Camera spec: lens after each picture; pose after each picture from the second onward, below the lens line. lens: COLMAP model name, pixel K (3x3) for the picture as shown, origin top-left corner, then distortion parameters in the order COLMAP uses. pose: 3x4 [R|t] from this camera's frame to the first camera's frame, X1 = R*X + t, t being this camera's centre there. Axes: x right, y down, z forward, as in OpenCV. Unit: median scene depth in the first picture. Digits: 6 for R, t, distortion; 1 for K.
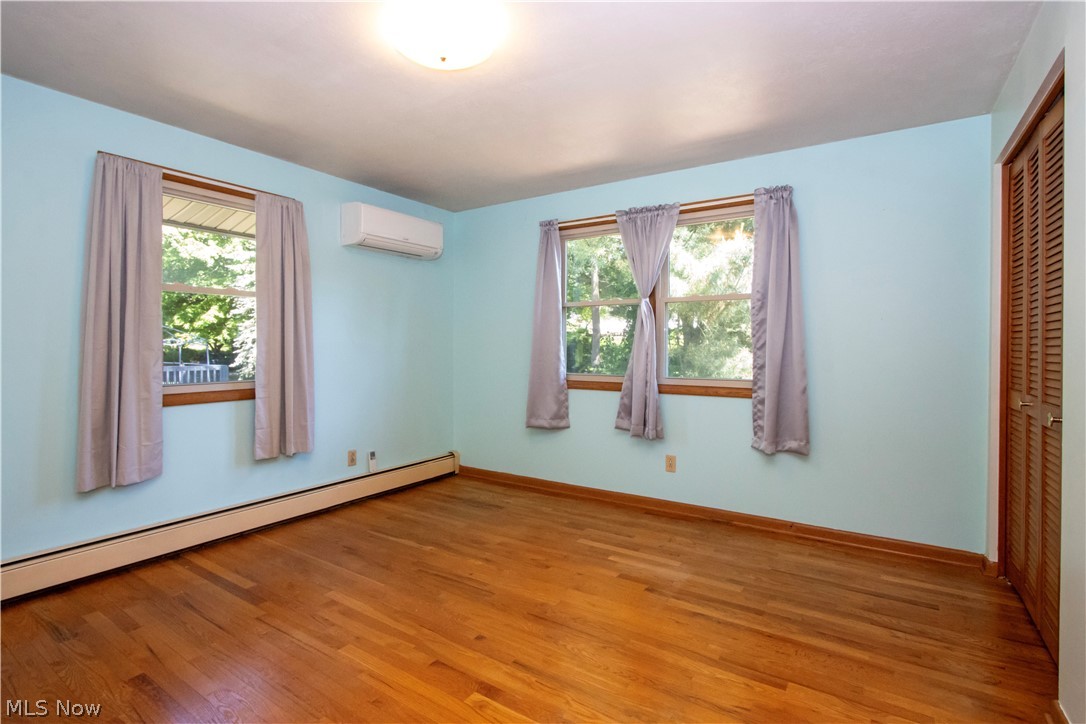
lens RADIAL K [[526.8, 0, 538.6], [0, 526.8, 351.4], [0, 0, 1]] dist [0.003383, 0.000104]
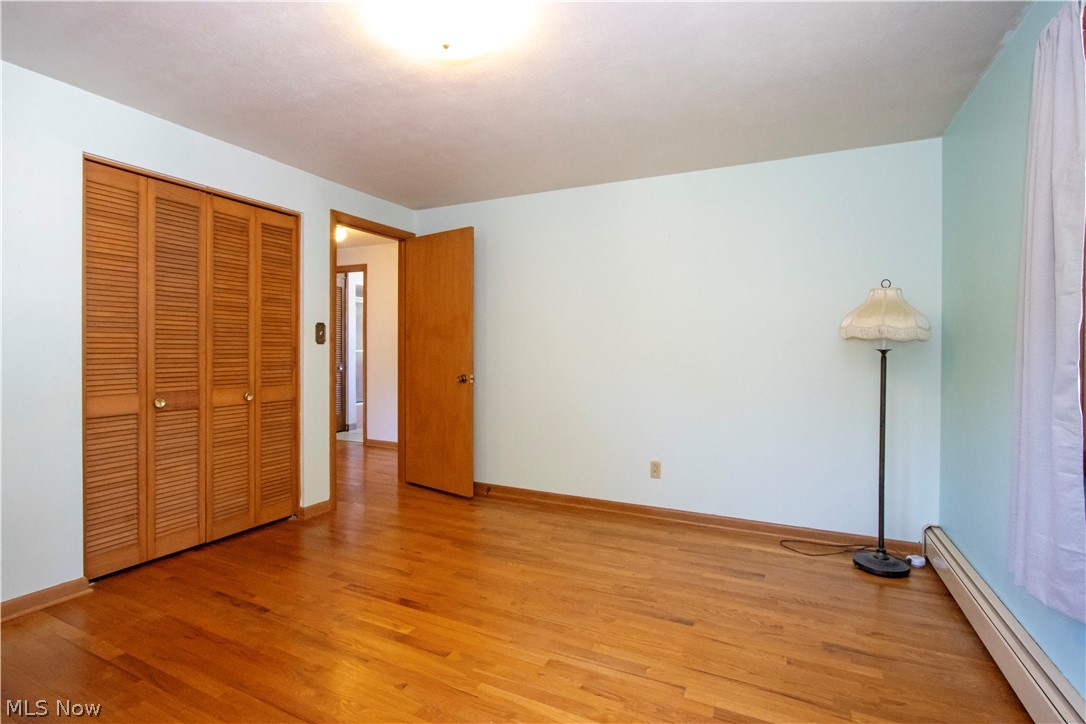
lens RADIAL K [[526.8, 0, 538.6], [0, 526.8, 351.4], [0, 0, 1]] dist [0.003383, 0.000104]
pose [[-0.992277, -0.009205, -0.123700, -0.225366], [-0.011001, 0.999844, 0.013842, -0.019198], [0.123554, 0.015096, -0.992223, 1.900811]]
